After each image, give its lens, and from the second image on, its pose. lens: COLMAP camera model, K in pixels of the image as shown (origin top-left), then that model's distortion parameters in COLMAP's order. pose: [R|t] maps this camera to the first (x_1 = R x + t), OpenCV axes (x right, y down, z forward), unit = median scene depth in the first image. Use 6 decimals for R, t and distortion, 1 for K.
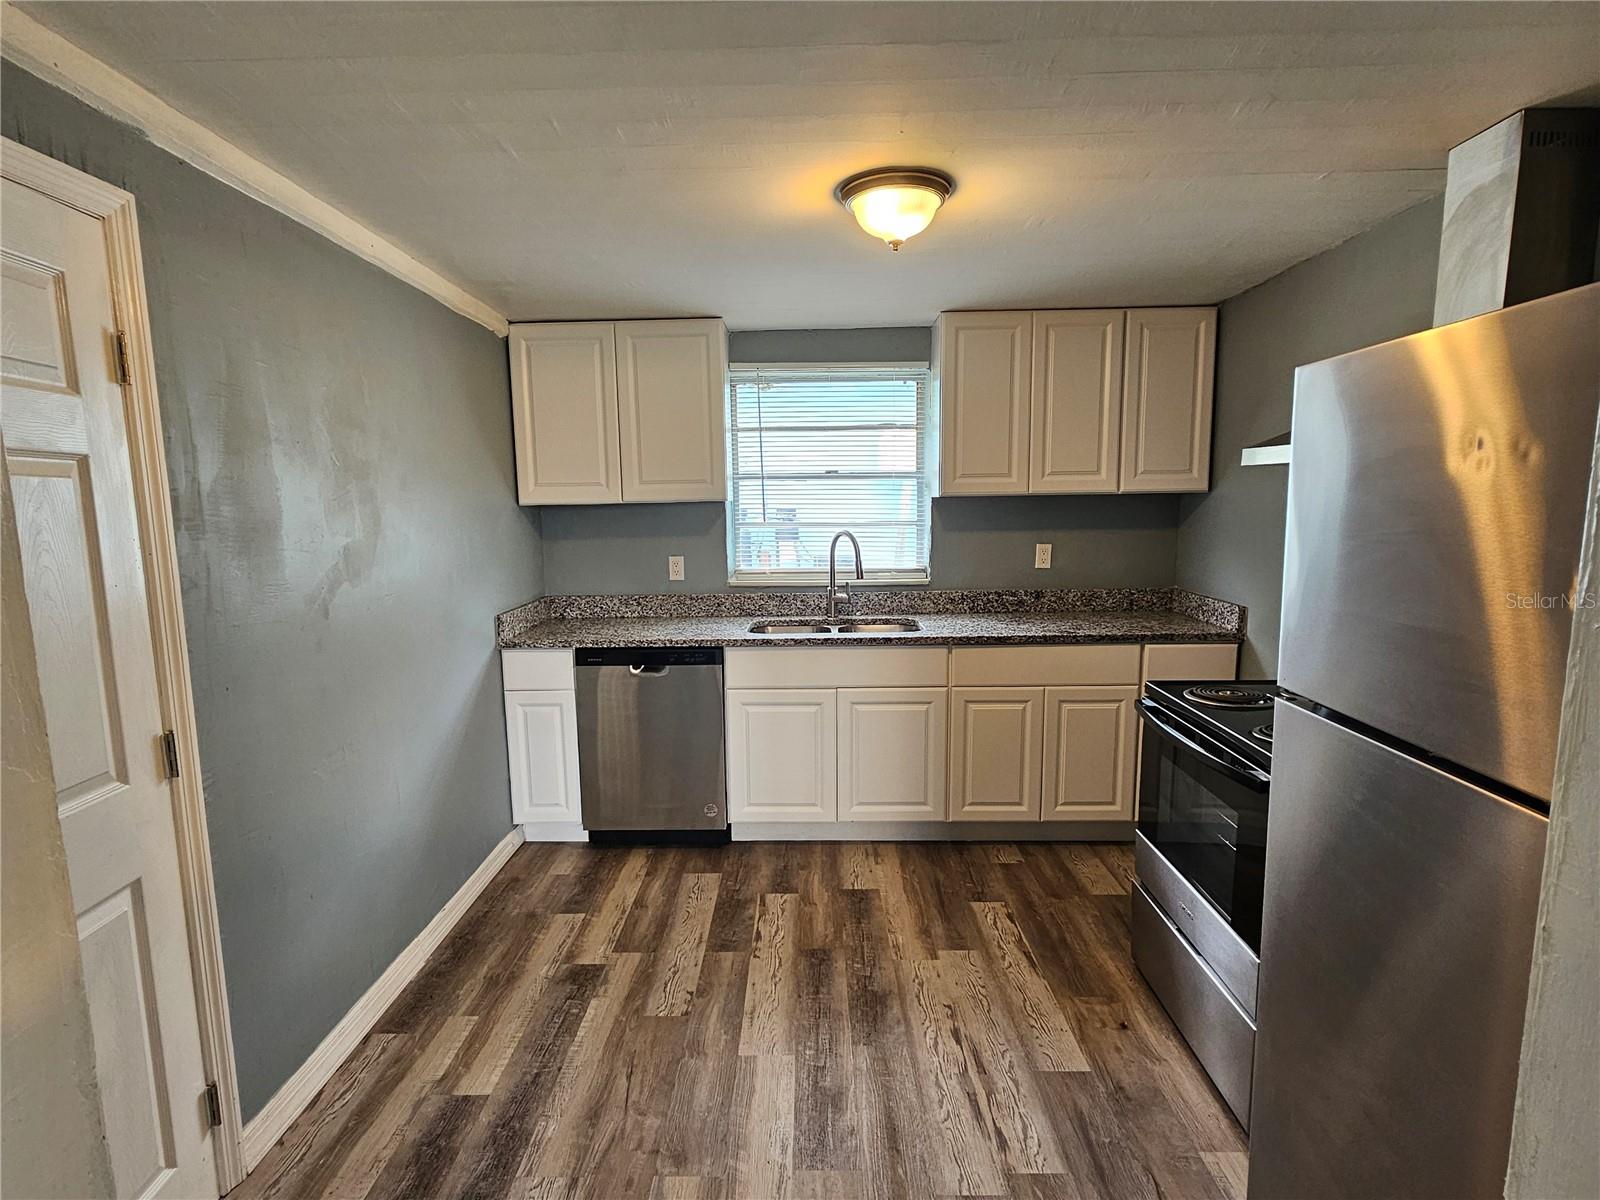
lens RADIAL K [[847.0, 0, 791.6], [0, 847.0, 609.9], [0, 0, 1]] dist [-0.002611, 0.000788]
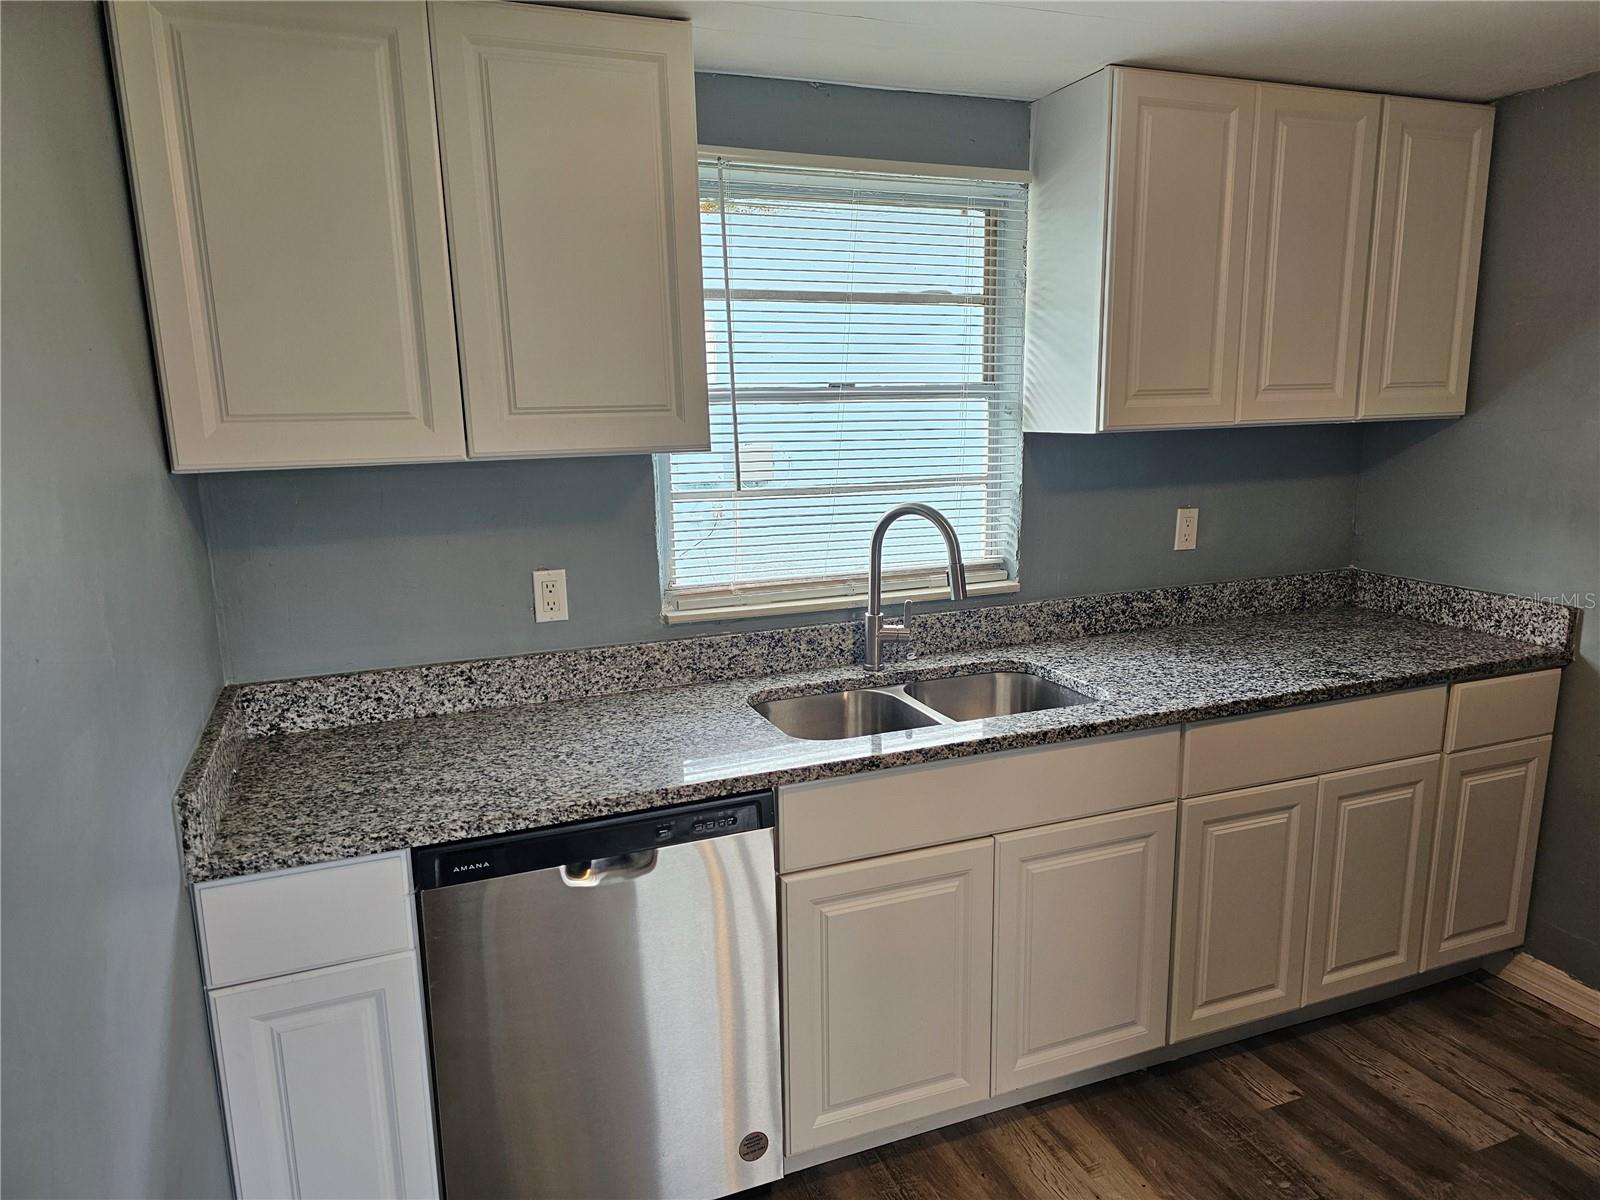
lens RADIAL K [[1060.3, 0, 795.6], [0, 1060.3, 603.6], [0, 0, 1]] dist [0.048602, -0.028555]
pose [[0.916762, -0.079017, 0.391541, -0.263534], [0.058462, 0.996225, 0.064165, -0.081636], [-0.395133, -0.035933, 0.917921, 0.459922]]
